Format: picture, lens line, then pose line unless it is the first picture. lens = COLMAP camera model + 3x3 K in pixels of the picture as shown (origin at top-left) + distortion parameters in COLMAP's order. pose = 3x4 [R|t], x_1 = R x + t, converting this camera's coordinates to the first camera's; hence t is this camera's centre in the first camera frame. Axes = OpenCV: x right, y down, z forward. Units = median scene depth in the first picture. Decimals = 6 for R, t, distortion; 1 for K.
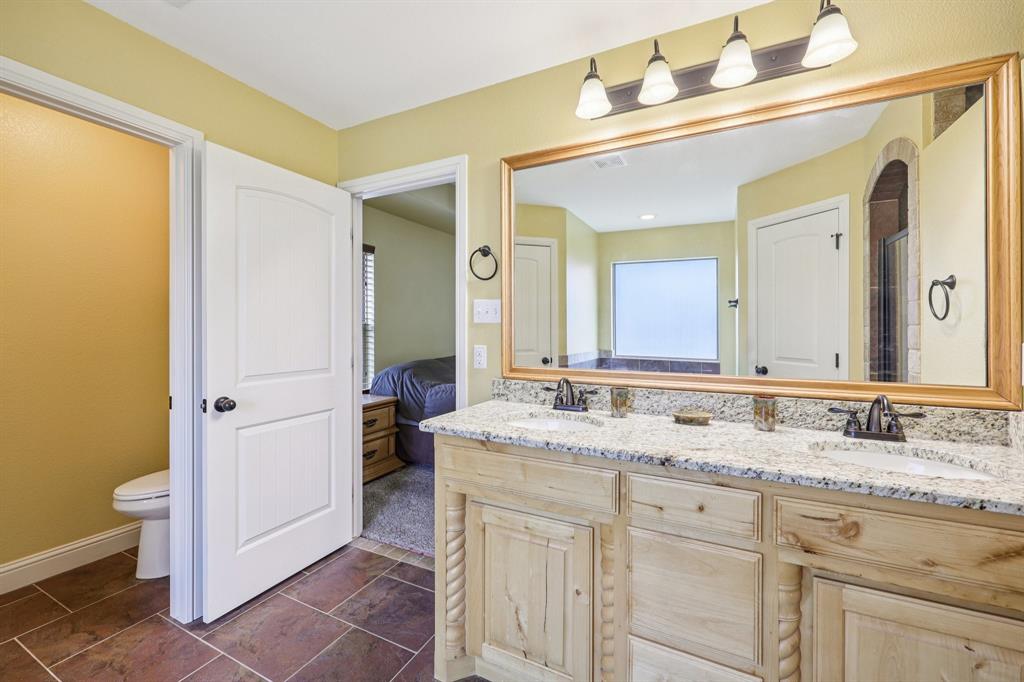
lens RADIAL K [[414.0, 0, 514.9], [0, 414.0, 332.9], [0, 0, 1]] dist [0.001145, -0.000060]
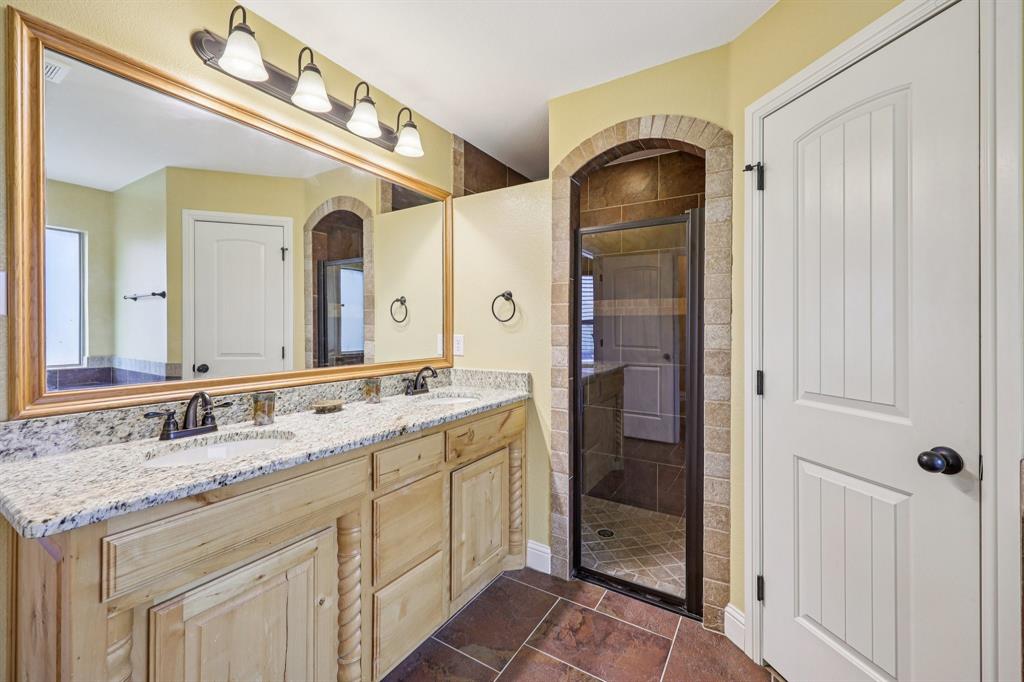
lens RADIAL K [[414.0, 0, 516.8], [0, 414.0, 329.8], [0, 0, 1]] dist [0.001145, -0.000060]
pose [[0.086019, -0.005467, 0.996278, -0.628142], [0.004038, 0.999979, 0.005138, -0.006893], [-0.996285, 0.003581, 0.086040, 0.381024]]
